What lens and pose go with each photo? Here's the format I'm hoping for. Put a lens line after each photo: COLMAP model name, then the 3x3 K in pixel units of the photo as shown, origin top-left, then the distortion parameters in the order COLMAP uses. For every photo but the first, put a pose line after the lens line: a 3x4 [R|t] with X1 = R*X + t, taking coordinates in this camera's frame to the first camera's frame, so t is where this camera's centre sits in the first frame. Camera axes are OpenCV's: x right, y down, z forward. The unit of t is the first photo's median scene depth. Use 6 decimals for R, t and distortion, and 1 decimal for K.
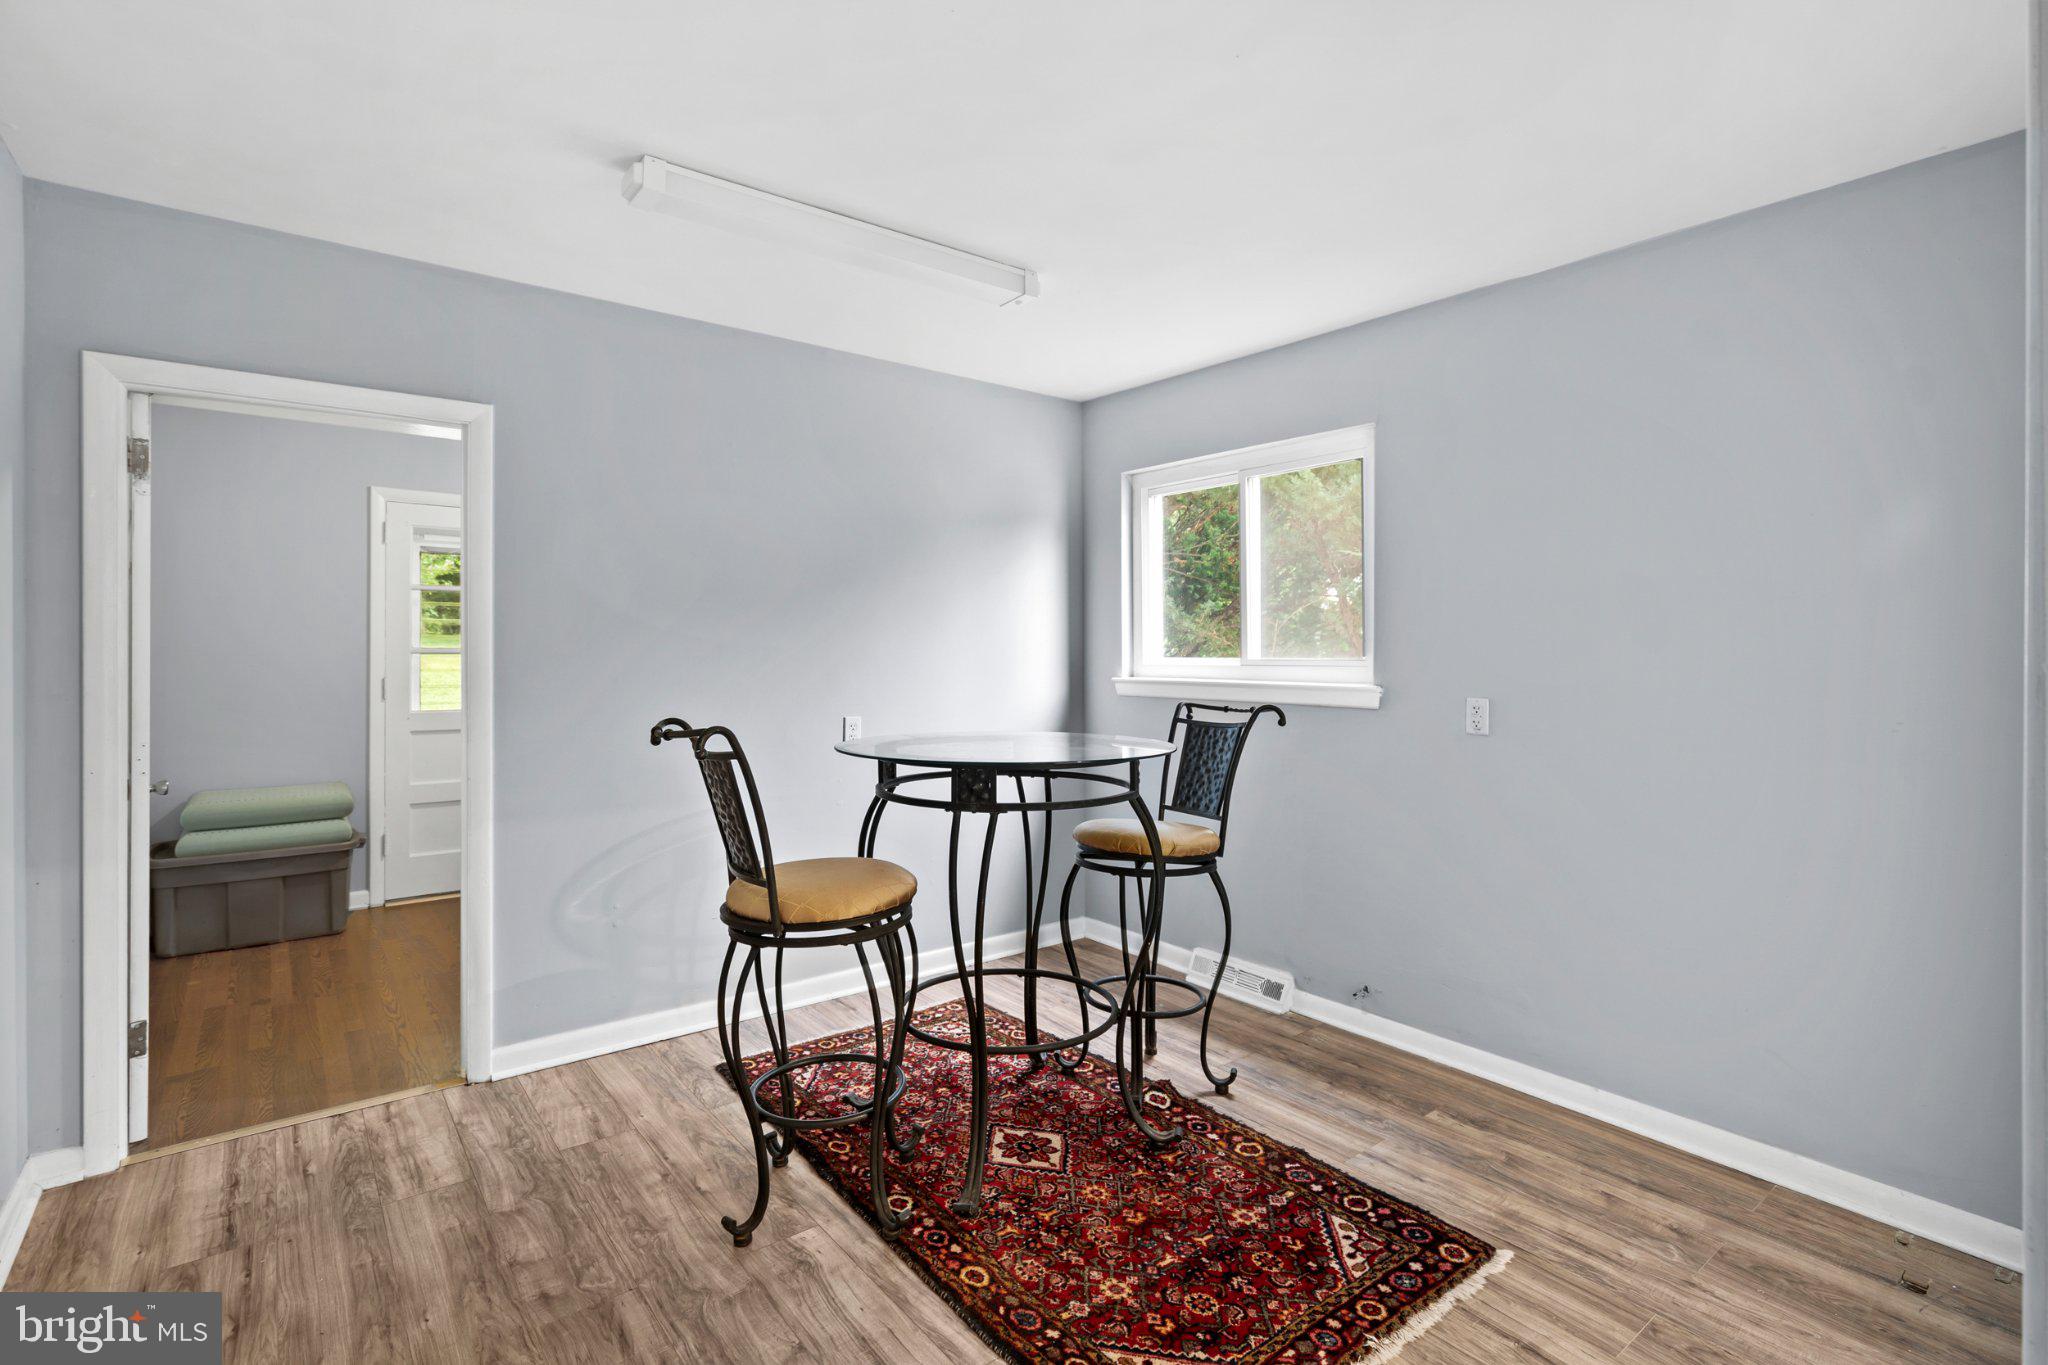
lens RADIAL K [[956.8, 0, 1025.8], [0, 956.8, 663.7], [0, 0, 1]] dist [0.000812, 0.000549]
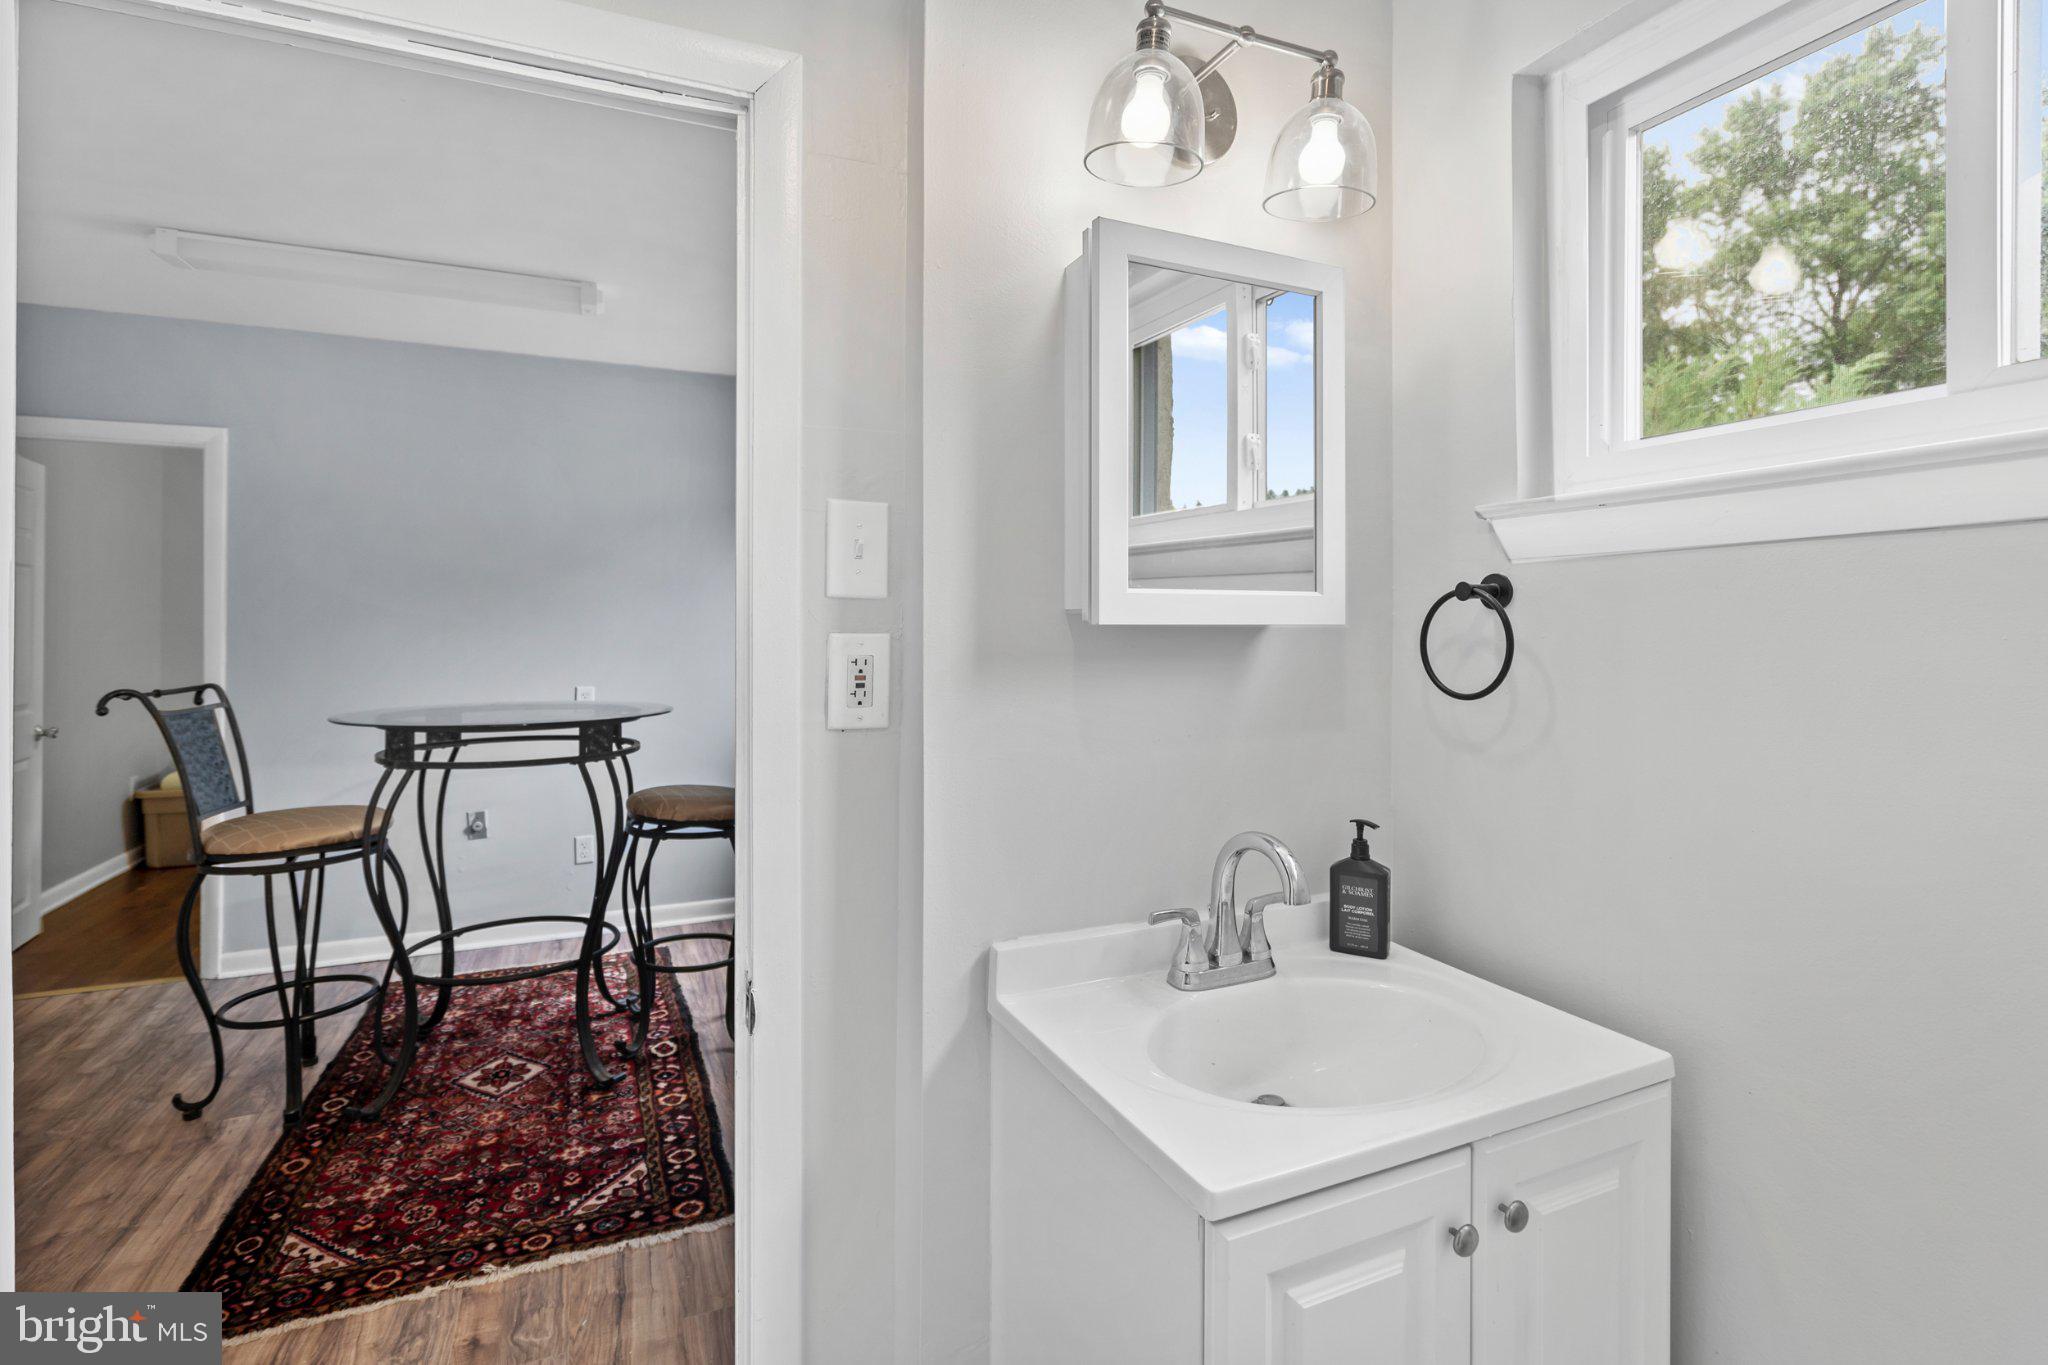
lens RADIAL K [[960.7, 0, 1023.4], [0, 960.7, 626.2], [0, 0, 1]] dist [0.000577, 0.000263]
pose [[0.969798, -0.002005, -0.243900, 0.938983], [-0.001909, 0.999873, -0.015811, 0.003622], [0.243901, 0.015799, 0.969671, 0.067030]]
